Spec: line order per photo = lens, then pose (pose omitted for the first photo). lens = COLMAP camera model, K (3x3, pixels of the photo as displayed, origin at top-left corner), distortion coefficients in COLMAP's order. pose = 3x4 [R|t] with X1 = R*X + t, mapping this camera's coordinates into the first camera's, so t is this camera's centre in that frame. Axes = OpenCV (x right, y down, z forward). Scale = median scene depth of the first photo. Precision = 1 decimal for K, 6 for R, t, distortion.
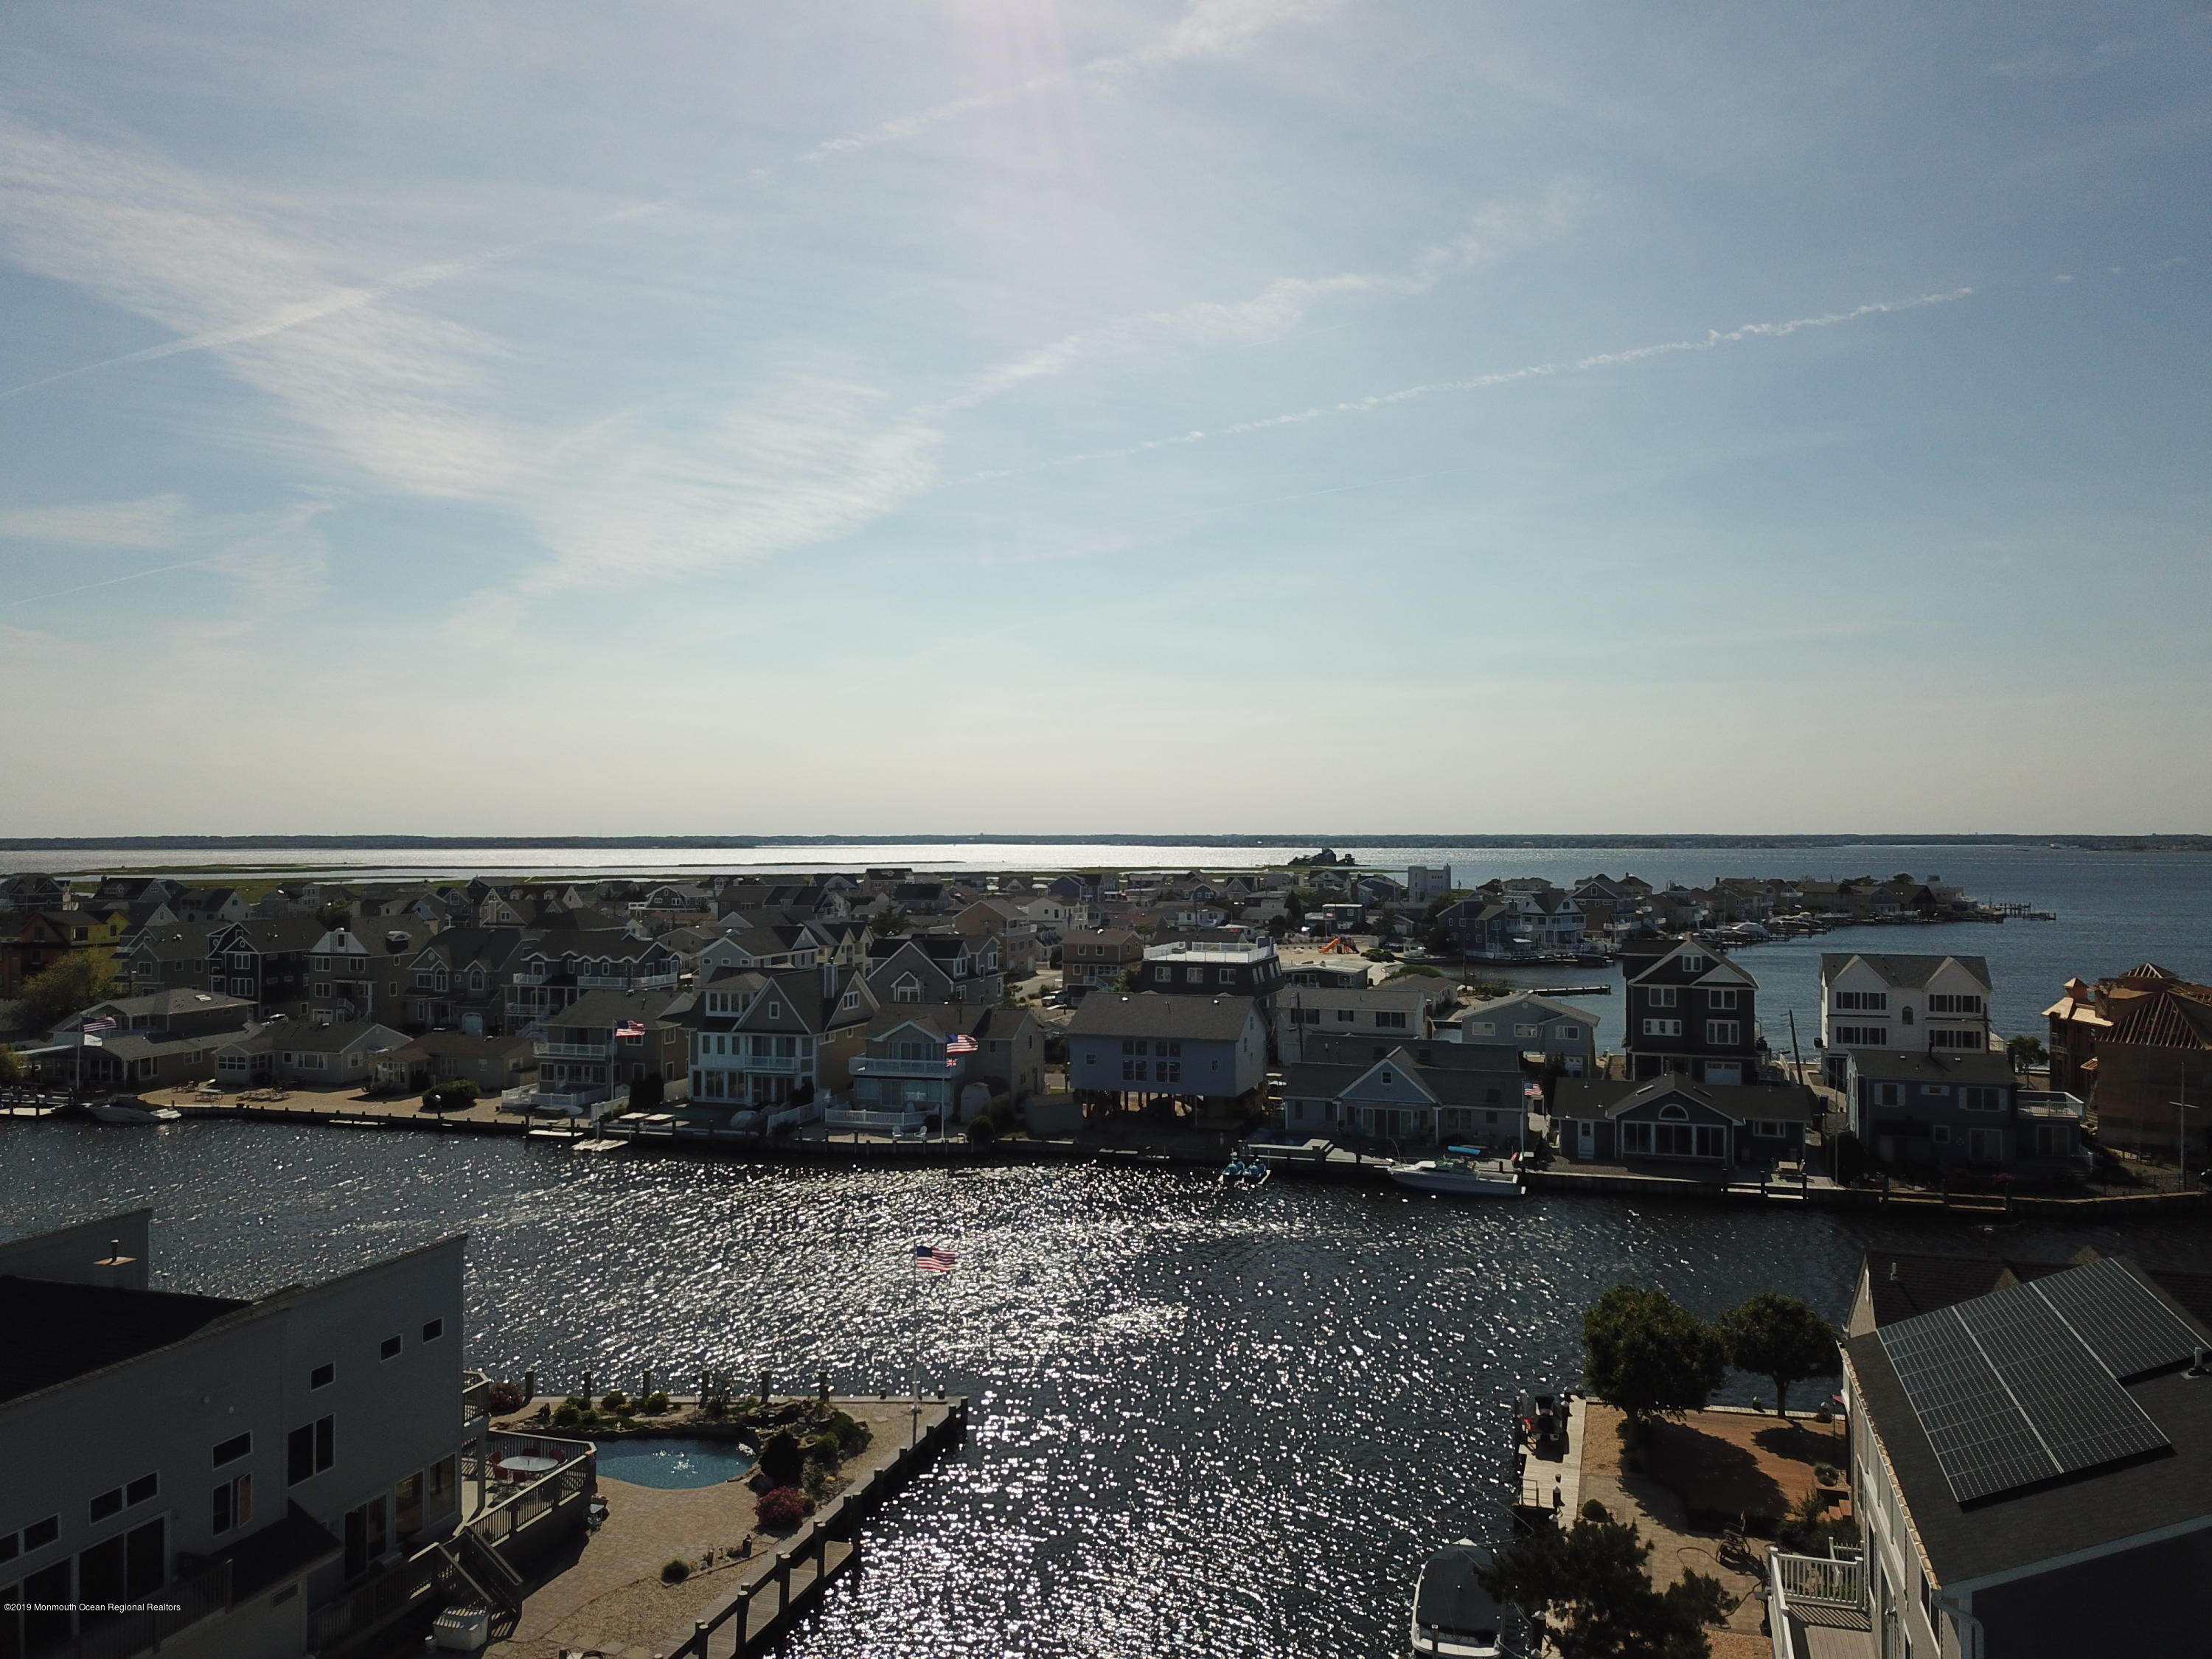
lens RADIAL K [[1695.3, 0, 1096.2], [0, 1695.3, 826.8], [0, 0, 1]] dist [0.020342, -0.021381]
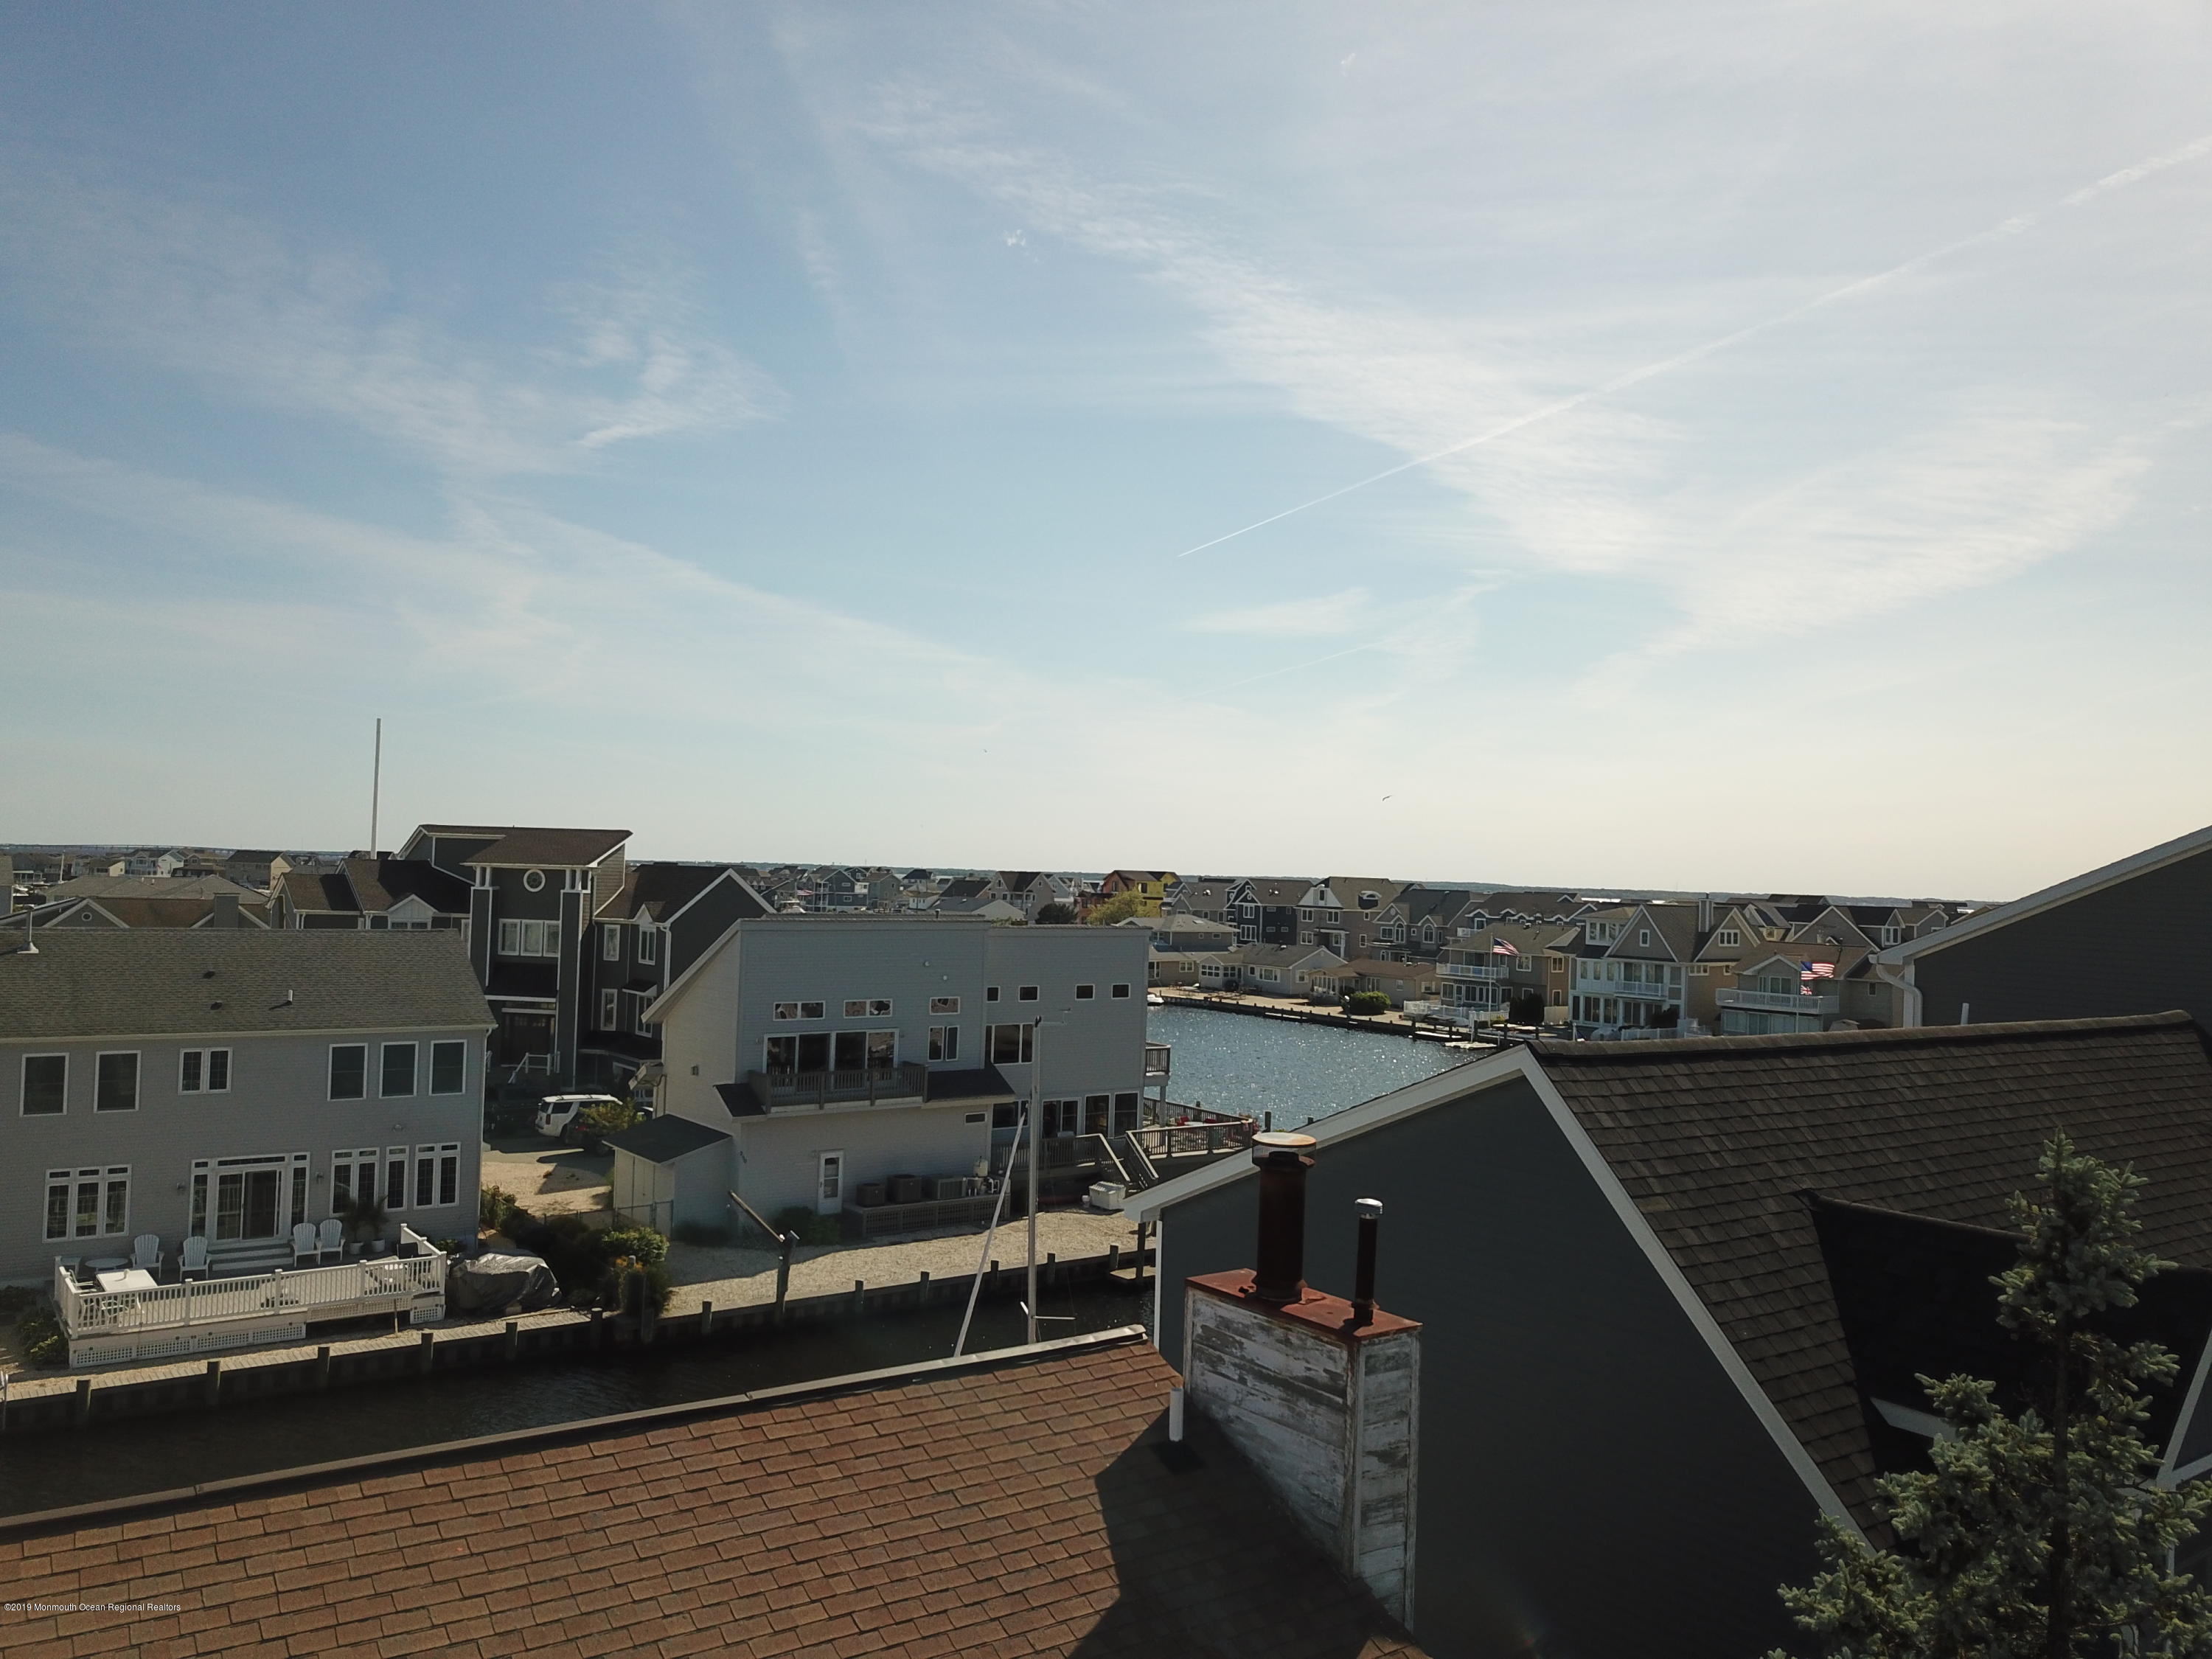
lens RADIAL K [[1695.3, 0, 1100.6], [0, 1695.3, 807.8], [0, 0, 1]] dist [0.020342, -0.021381]
pose [[0.818396, 0.000904, -0.574654, 0.131687], [-0.023214, 0.999235, -0.031487, 0.069931], [0.574186, 0.039109, 0.817790, -0.030462]]
